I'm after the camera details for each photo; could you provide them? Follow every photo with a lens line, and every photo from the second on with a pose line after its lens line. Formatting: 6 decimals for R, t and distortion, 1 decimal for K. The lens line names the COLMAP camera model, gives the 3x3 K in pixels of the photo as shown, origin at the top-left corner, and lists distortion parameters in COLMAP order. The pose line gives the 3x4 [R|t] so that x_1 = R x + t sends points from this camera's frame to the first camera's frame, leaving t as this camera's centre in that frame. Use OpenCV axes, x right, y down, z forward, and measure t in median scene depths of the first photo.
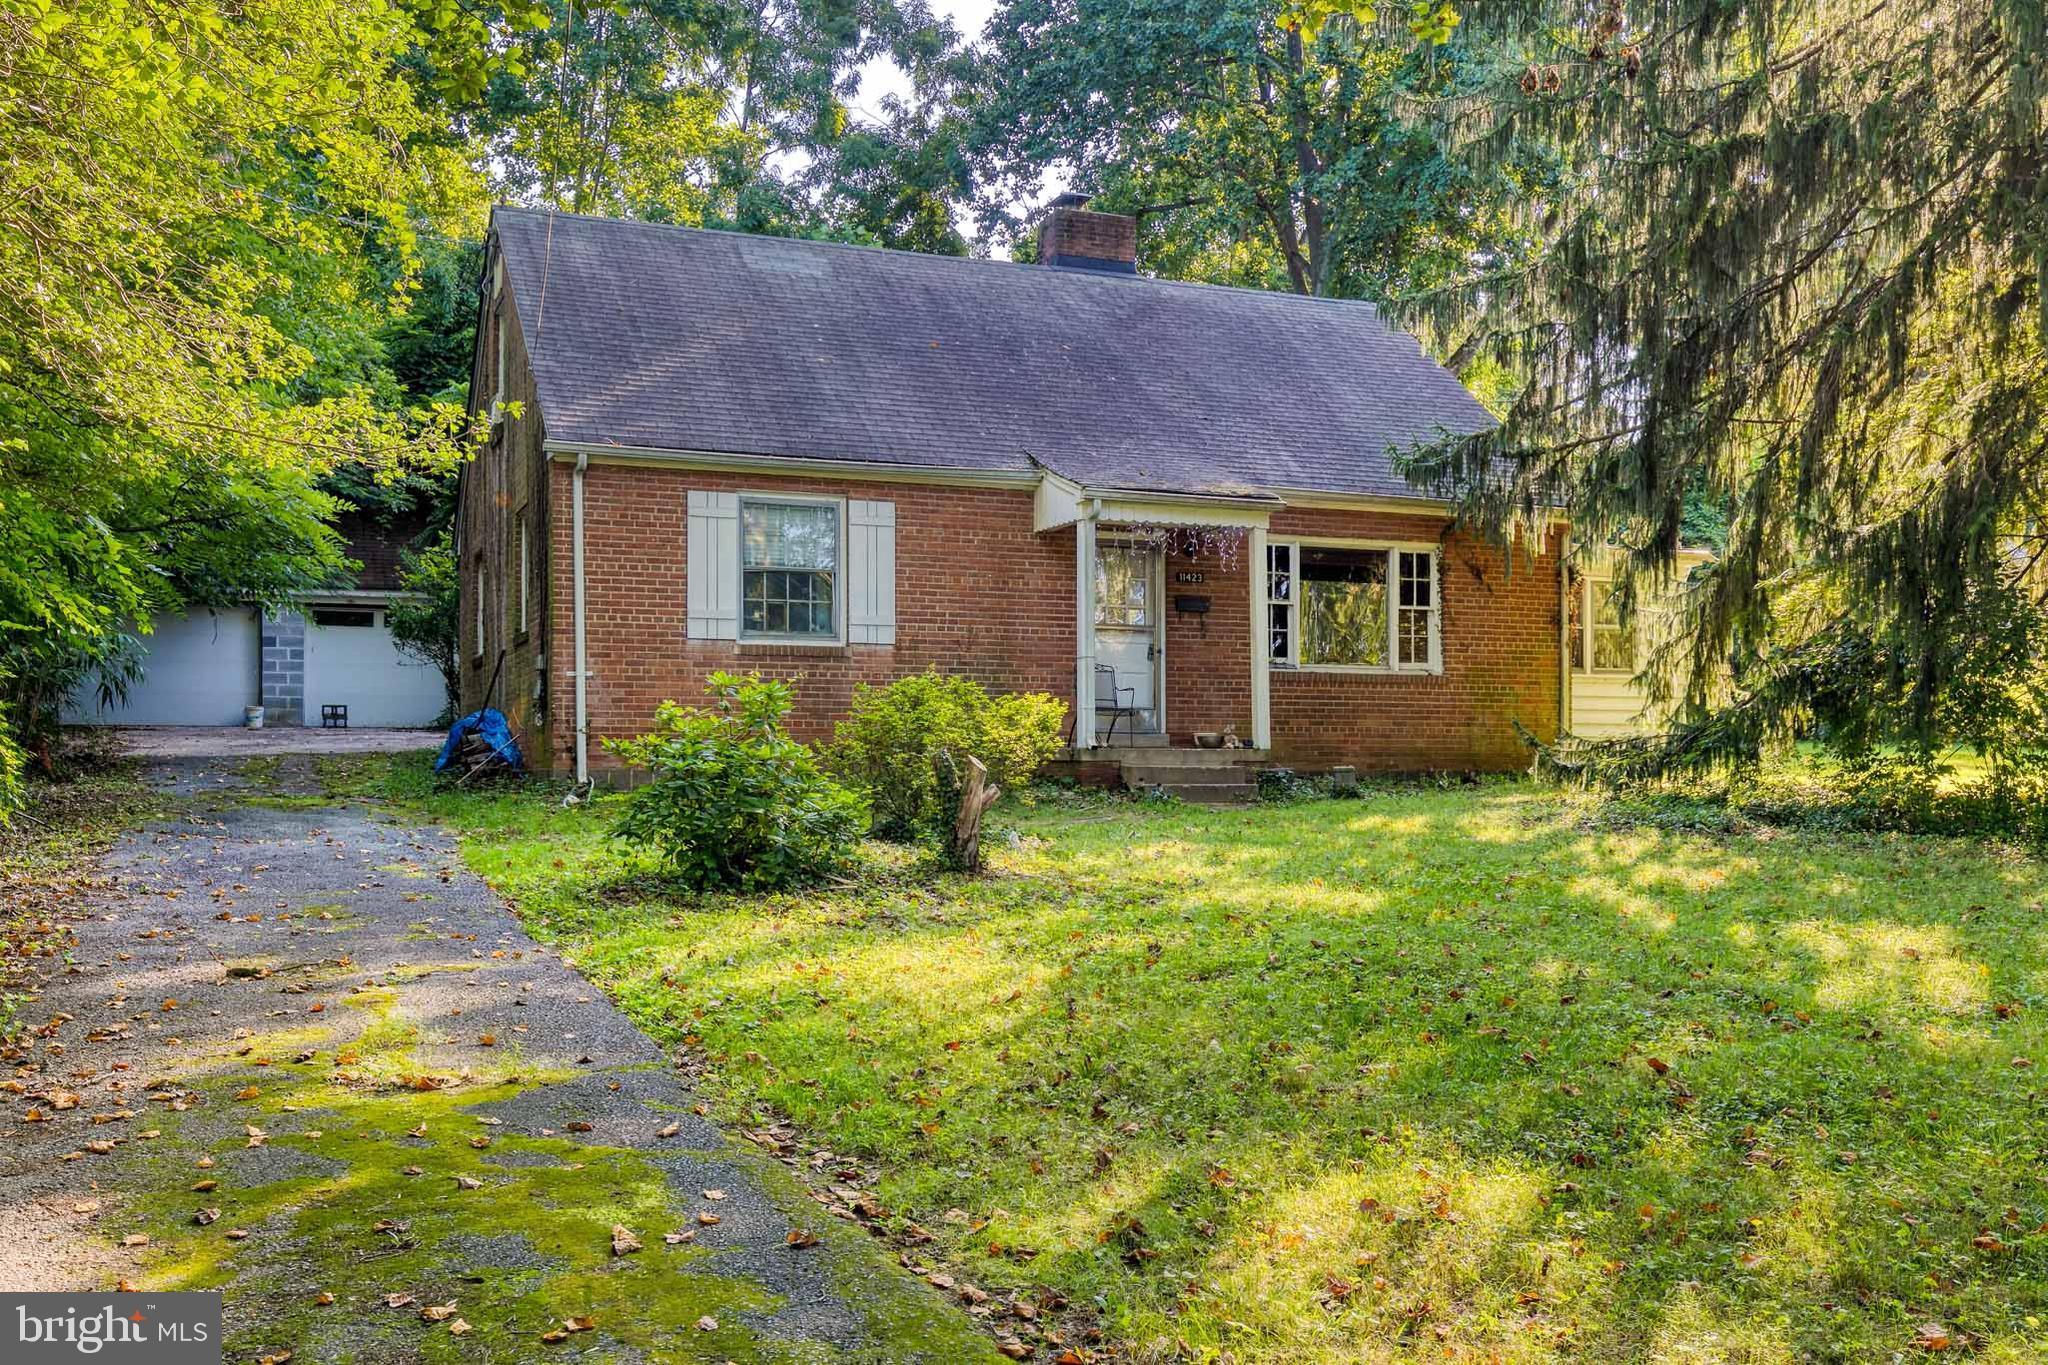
lens RADIAL K [[1963.4, 0, 1028.3], [0, 1963.4, 755.6], [0, 0, 1]] dist [-0.003140, 0.010543]
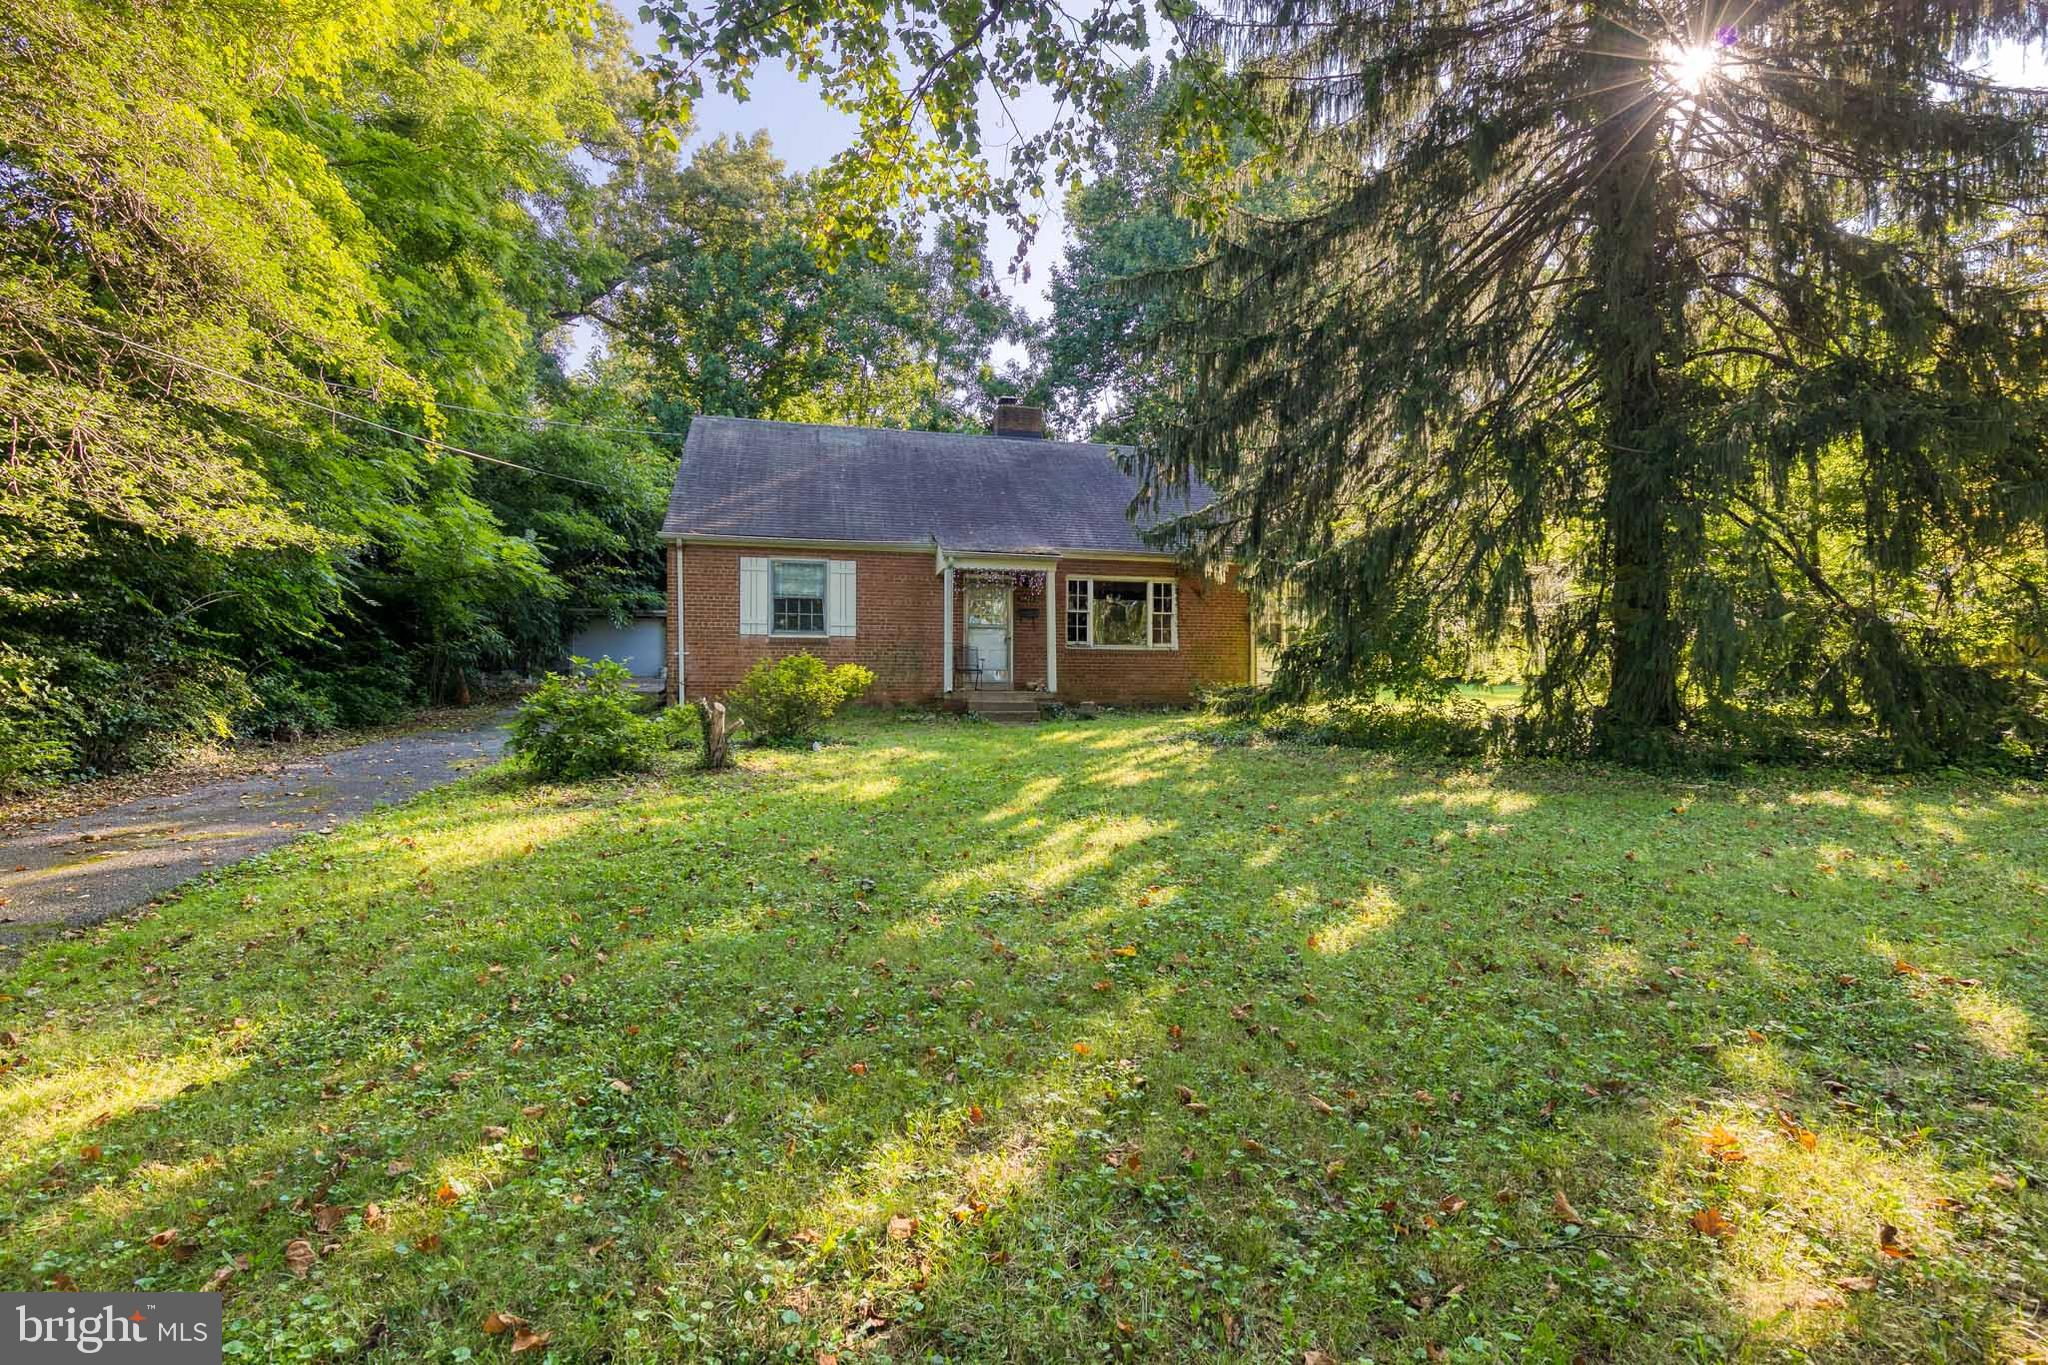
lens RADIAL K [[944.1, 0, 1026.6], [0, 944.1, 685.7], [0, 0, 1]] dist [0.013041, 0.000148]
pose [[0.988830, -0.001115, -0.149041, 0.220038], [0.000983, 0.999999, -0.000959, -0.008049], [0.149042, 0.000802, 0.988831, 0.122918]]
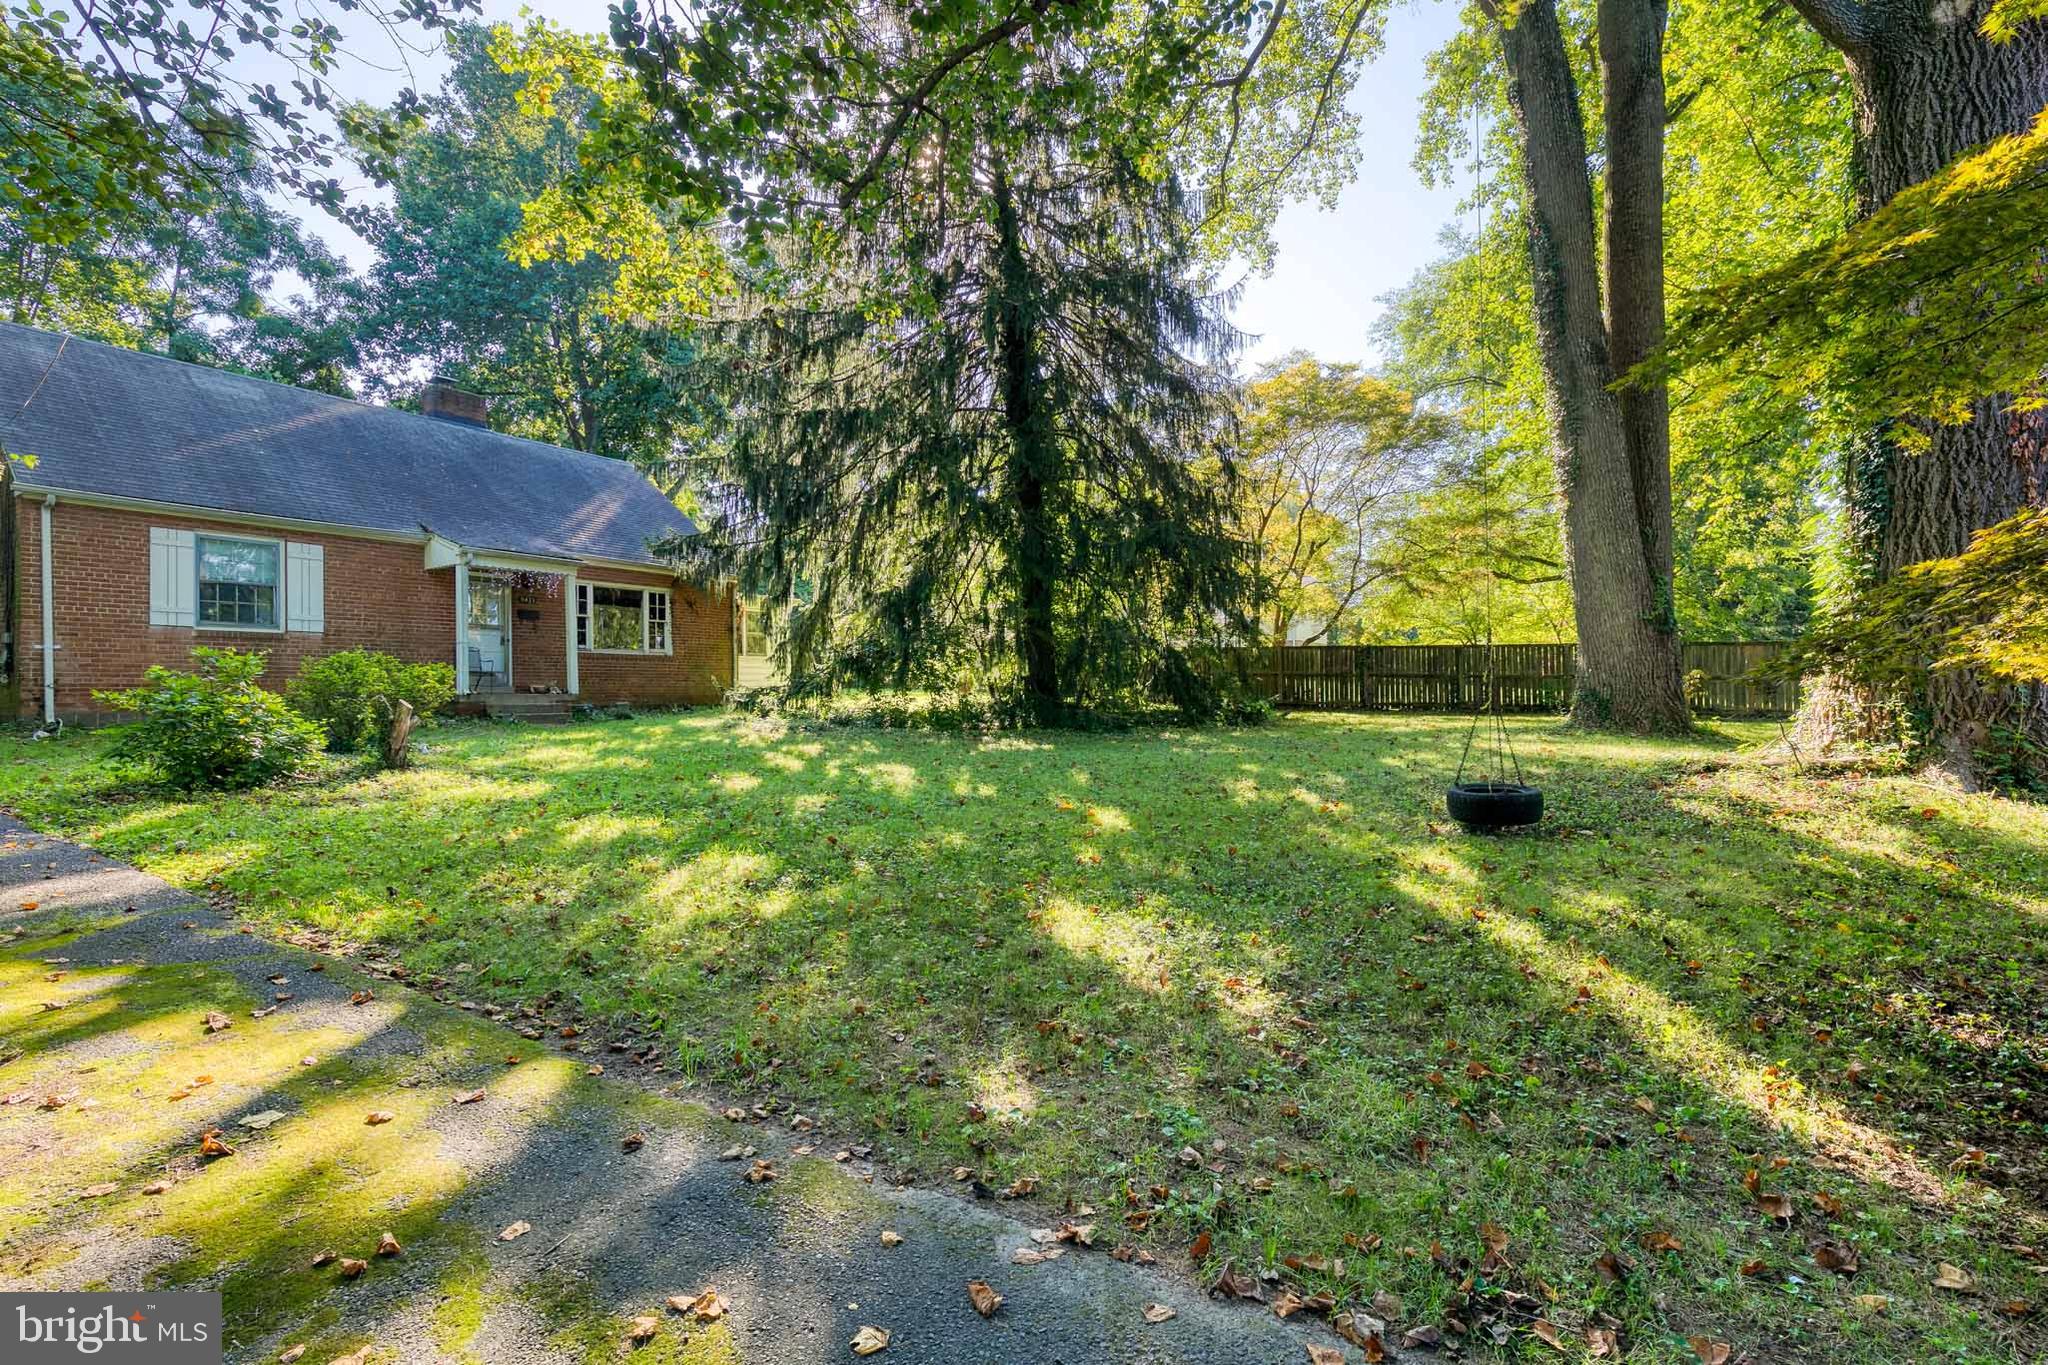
lens RADIAL K [[937.2, 0, 1062.8], [0, 937.2, 681.9], [0, 0, 1]] dist [-0.000461, 0.000186]
pose [[0.812111, -0.003432, 0.583492, -0.022155], [0.011712, 0.999877, -0.010421, -0.000044], [-0.583385, 0.015297, 0.812052, 0.006362]]
